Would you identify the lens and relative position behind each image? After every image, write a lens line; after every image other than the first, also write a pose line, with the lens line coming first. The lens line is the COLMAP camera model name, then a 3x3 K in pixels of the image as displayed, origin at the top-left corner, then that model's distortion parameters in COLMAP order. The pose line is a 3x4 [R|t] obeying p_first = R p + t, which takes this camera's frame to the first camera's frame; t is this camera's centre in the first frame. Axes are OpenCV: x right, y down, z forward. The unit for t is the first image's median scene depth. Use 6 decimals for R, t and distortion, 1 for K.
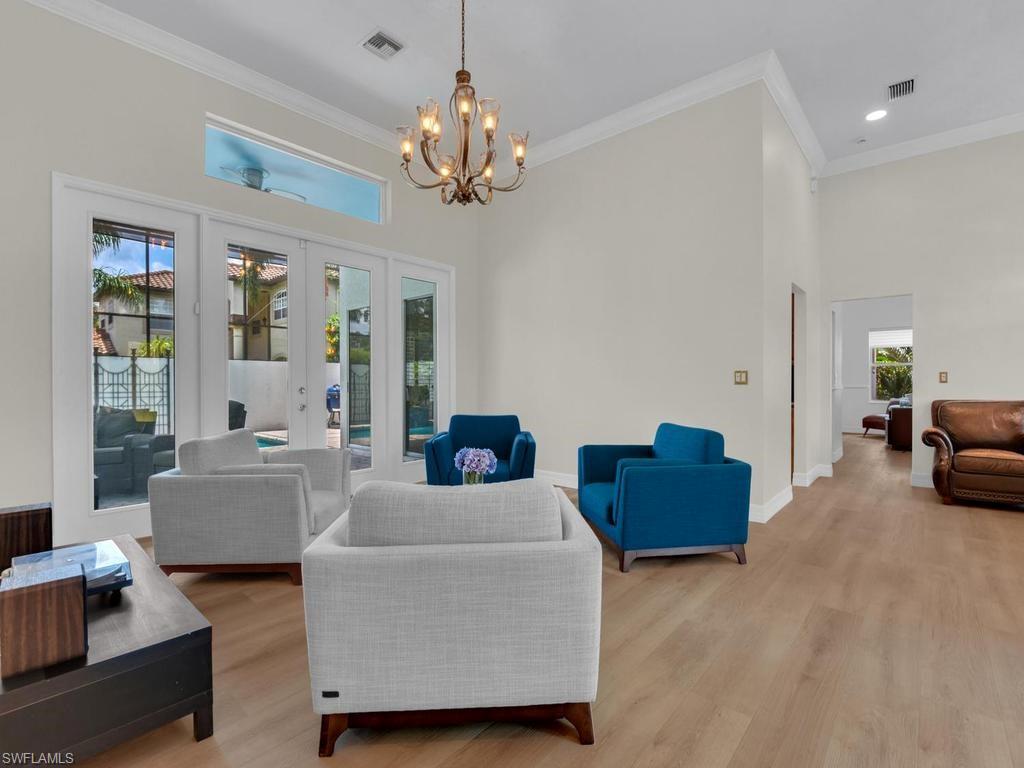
lens RADIAL K [[471.8, 0, 512.0], [0, 471.8, 384.0], [0, 0, 1]] dist [-0.000626, -0.011429]
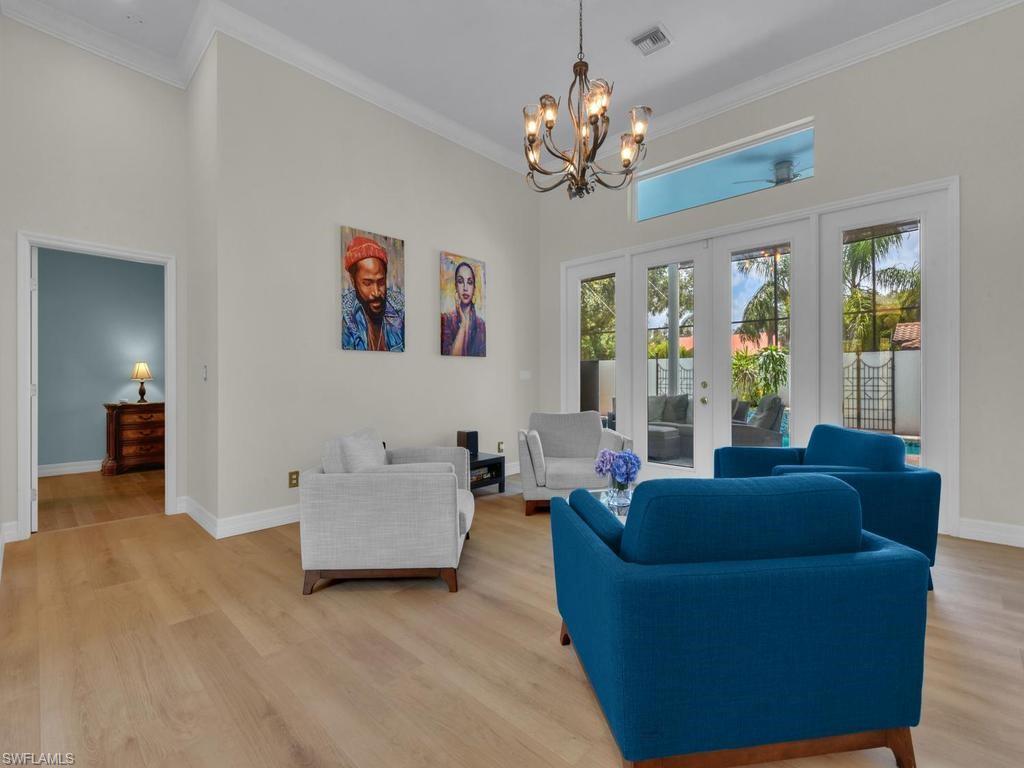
lens RADIAL K [[468.5, 0, 512.0], [0, 468.5, 384.0], [0, 0, 1]] dist [0.000699, -0.007423]
pose [[-0.039951, 0.012366, -0.999125, 1.527538], [0.001804, 0.999923, 0.012304, -0.002847], [0.999200, -0.001311, -0.039970, 1.537506]]
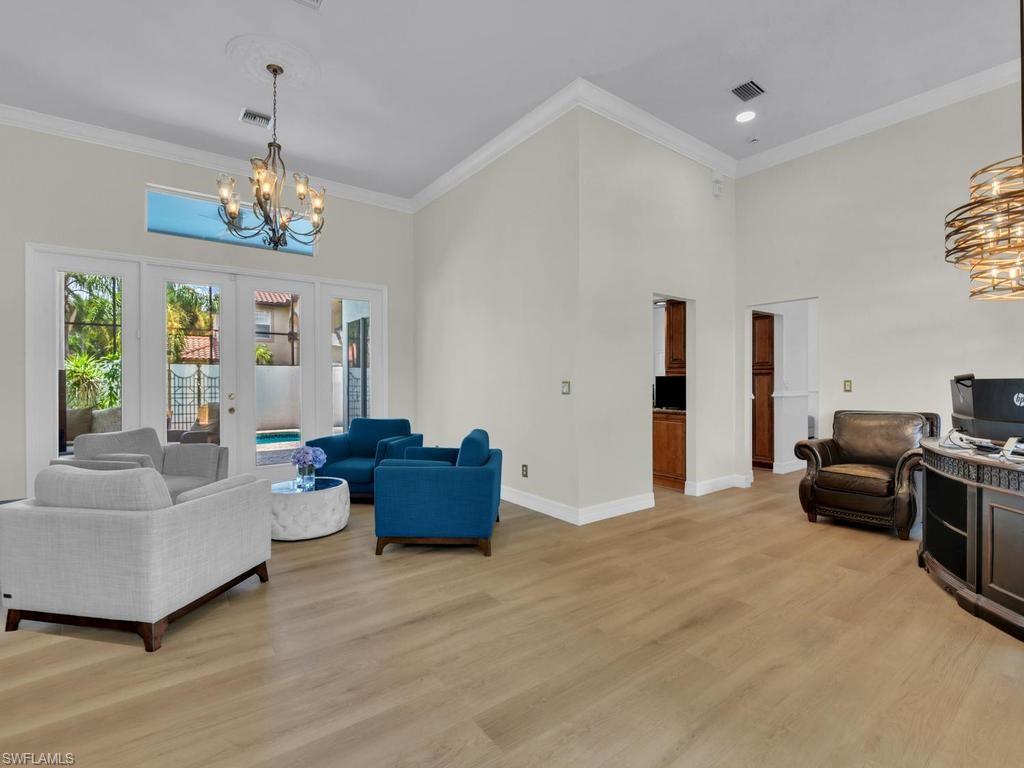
lens RADIAL K [[471.8, 0, 512.0], [0, 471.8, 384.0], [0, 0, 1]] dist [-0.000626, -0.011429]
pose [[0.979589, 0.001928, -0.201001, 1.304082], [-0.001936, 0.999998, 0.000157, -0.048912], [0.201001, 0.000235, 0.979591, -0.149806]]
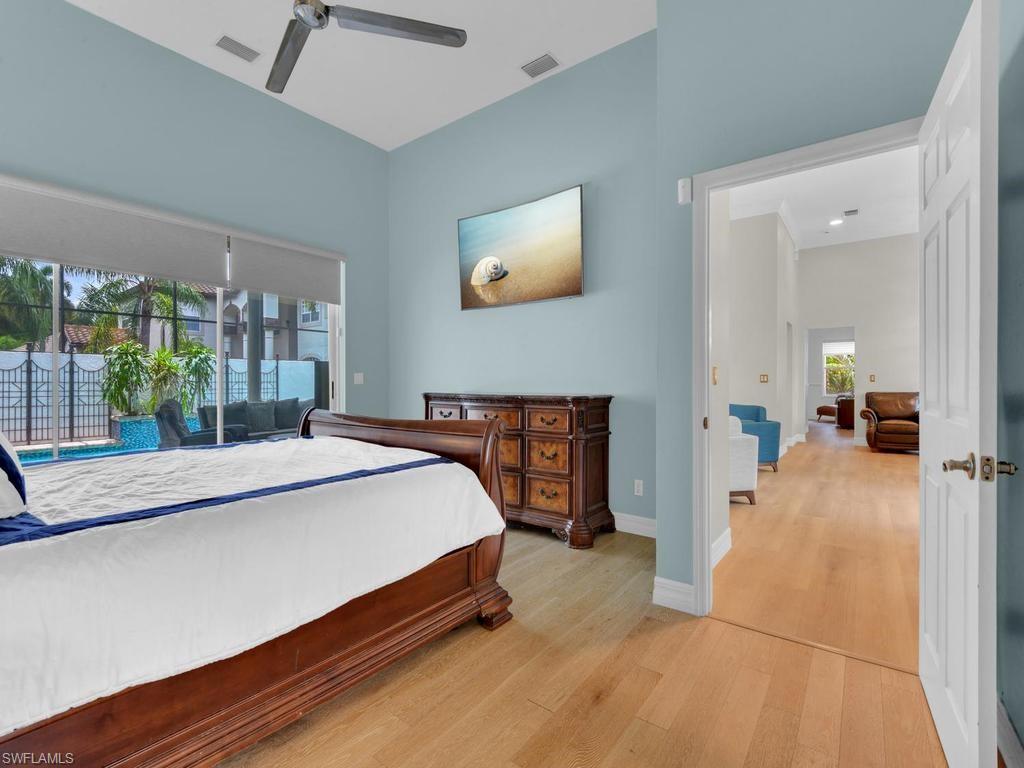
lens RADIAL K [[471.8, 0, 512.0], [0, 471.8, 384.0], [0, 0, 1]] dist [-0.000626, -0.011429]
pose [[0.996778, 0.000165, 0.080205, -0.011325], [-0.000451, 0.999994, 0.003543, -0.000002], [-0.080204, -0.003567, 0.996772, -0.013009]]
